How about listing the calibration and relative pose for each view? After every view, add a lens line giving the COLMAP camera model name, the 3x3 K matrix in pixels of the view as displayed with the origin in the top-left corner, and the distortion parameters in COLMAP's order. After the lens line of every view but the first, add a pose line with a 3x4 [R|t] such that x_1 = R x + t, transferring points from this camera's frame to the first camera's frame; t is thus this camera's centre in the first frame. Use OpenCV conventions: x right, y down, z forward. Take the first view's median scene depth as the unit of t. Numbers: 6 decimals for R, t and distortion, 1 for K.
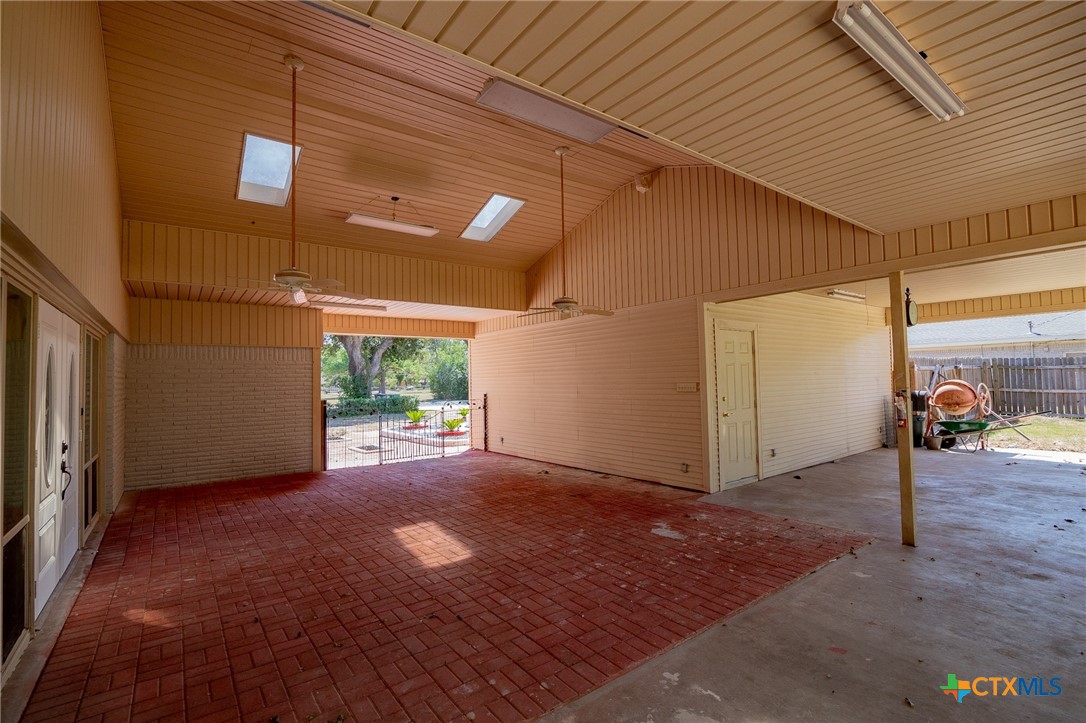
lens RADIAL K [[496.1, 0, 544.6], [0, 496.1, 359.5], [0, 0, 1]] dist [-0.018998, 0.000454]
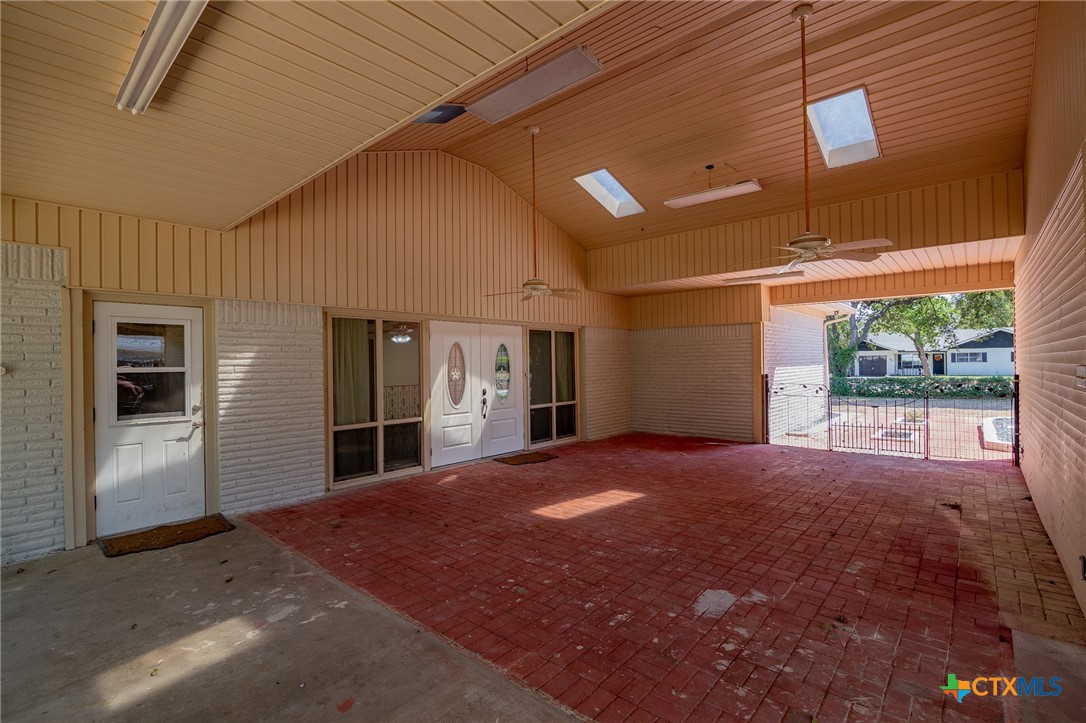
lens RADIAL K [[496.1, 0, 545.5], [0, 496.1, 365.1], [0, 0, 1]] dist [-0.018998, 0.000454]
pose [[0.201880, 0.021186, -0.979181, 0.849473], [0.052909, 0.998070, 0.032503, 0.015018], [0.977980, -0.058369, 0.200370, 0.699516]]
